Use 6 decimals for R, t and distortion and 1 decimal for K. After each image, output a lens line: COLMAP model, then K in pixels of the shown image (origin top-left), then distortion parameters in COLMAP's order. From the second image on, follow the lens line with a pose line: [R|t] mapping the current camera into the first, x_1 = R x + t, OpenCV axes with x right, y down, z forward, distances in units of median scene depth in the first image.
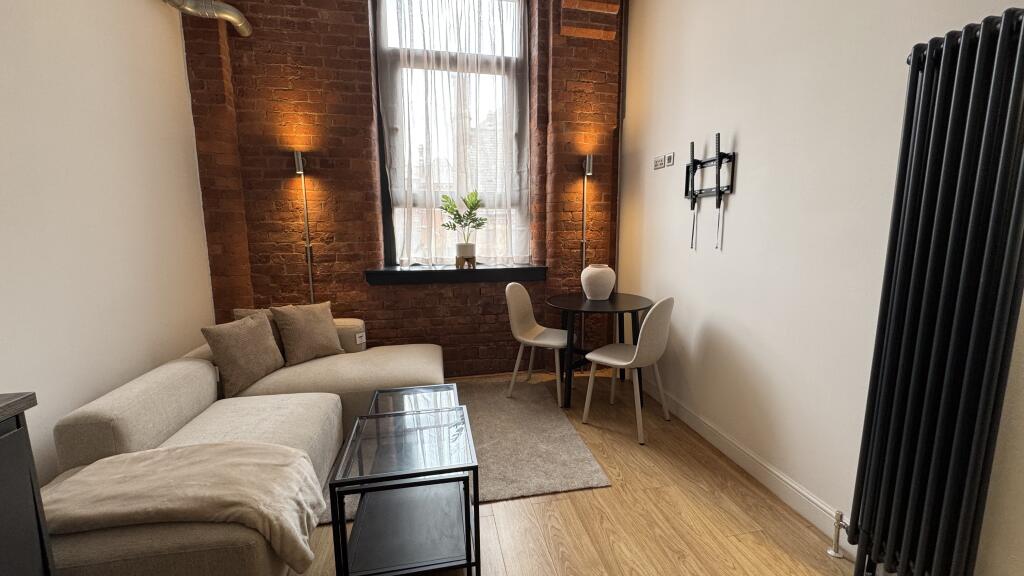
lens RADIAL K [[409.3, 0, 510.9], [0, 409.3, 287.1], [0, 0, 1]] dist [-0.000497, -0.000063]
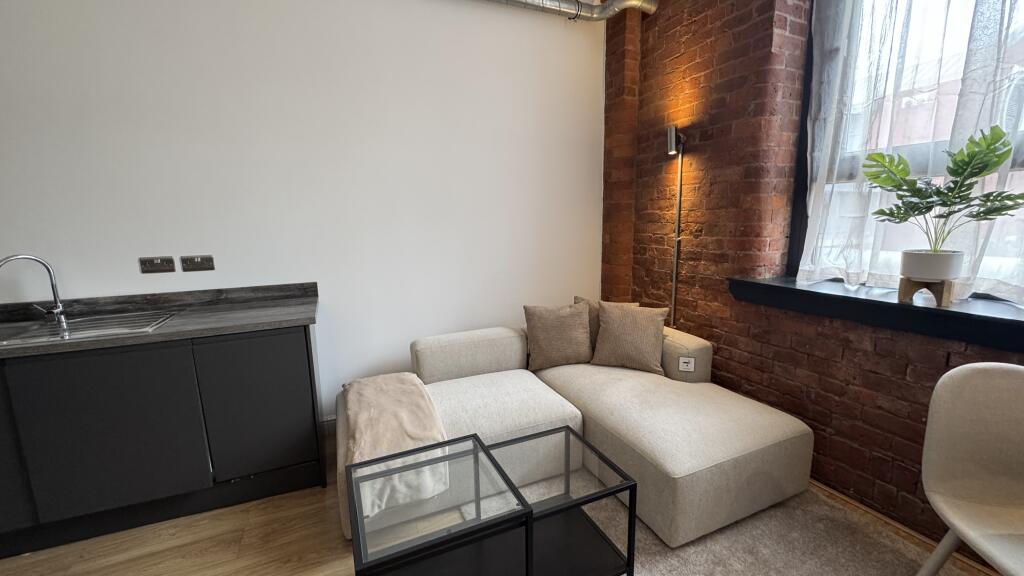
lens RADIAL K [[410.6, 0, 511.5], [0, 410.6, 286.6], [0, 0, 1]] dist [-0.002581, -0.000175]
pose [[0.230781, 0.161859, -0.959449, 0.255210], [-0.125092, 0.982819, 0.135713, -0.076661], [0.964931, 0.088699, 0.247063, 0.465600]]
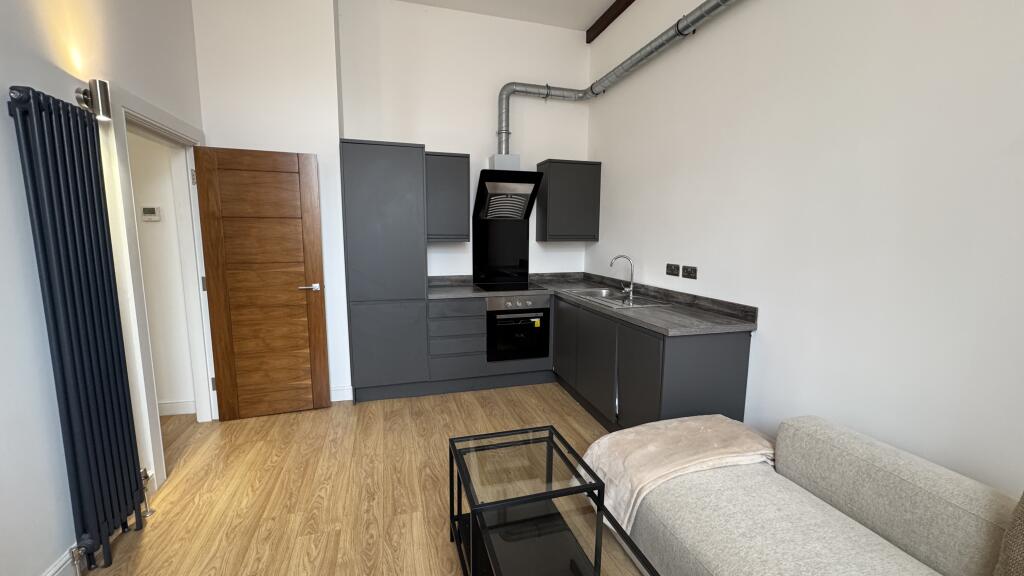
lens RADIAL K [[409.3, 0, 510.9], [0, 409.3, 287.1], [0, 0, 1]] dist [-0.000497, -0.000063]
pose [[-0.994888, 0.017451, -0.099462, -0.071067], [-0.010230, 0.962470, 0.271197, -0.158398], [0.100462, 0.270828, -0.957371, 0.932534]]
